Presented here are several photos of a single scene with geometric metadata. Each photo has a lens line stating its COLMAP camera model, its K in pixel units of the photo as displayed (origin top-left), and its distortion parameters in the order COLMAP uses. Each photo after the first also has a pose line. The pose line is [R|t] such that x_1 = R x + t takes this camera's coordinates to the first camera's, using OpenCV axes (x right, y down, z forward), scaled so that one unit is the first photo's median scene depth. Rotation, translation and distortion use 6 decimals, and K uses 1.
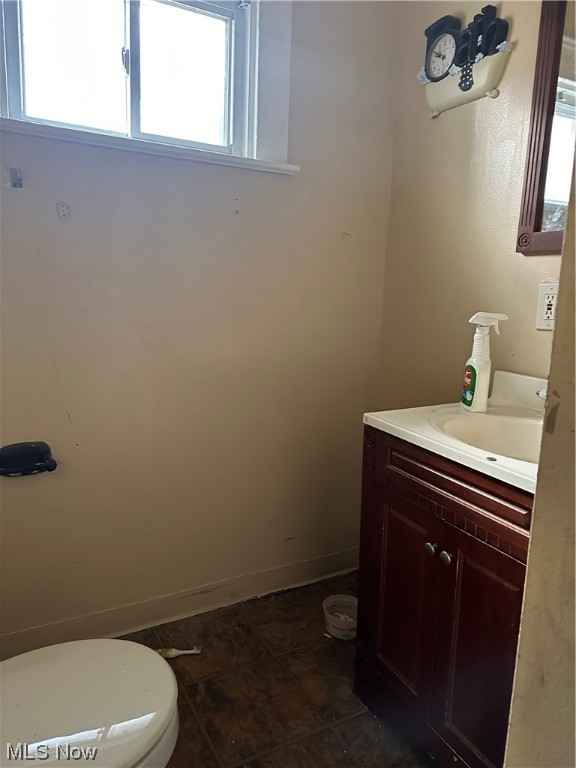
lens RADIAL K [[536.5, 0, 287.0], [0, 536.5, 380.8], [0, 0, 1]] dist [0.023818, -0.033088]
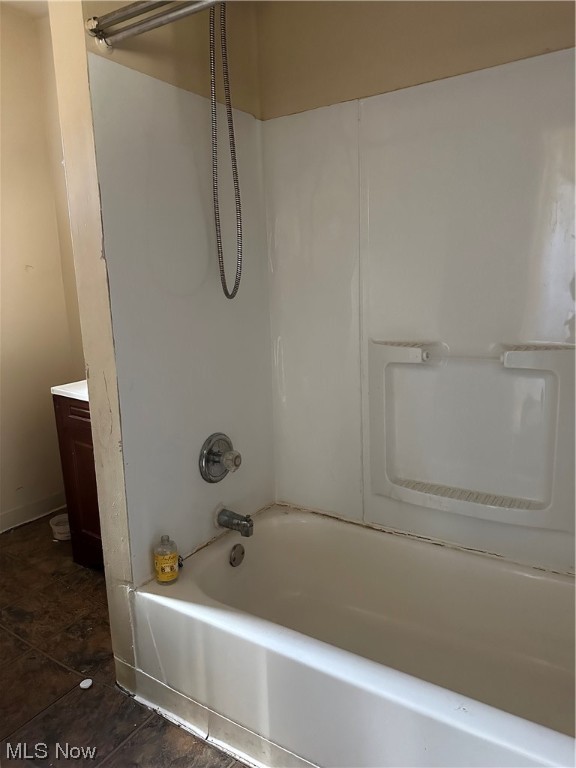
lens RADIAL K [[536.5, 0, 288.6], [0, 536.5, 384.6], [0, 0, 1]] dist [0.023818, -0.033088]
pose [[0.884957, -0.141852, 0.443541, 0.052215], [0.121735, 0.989824, 0.073676, 0.016951], [-0.449479, -0.011205, 0.893221, -0.693029]]
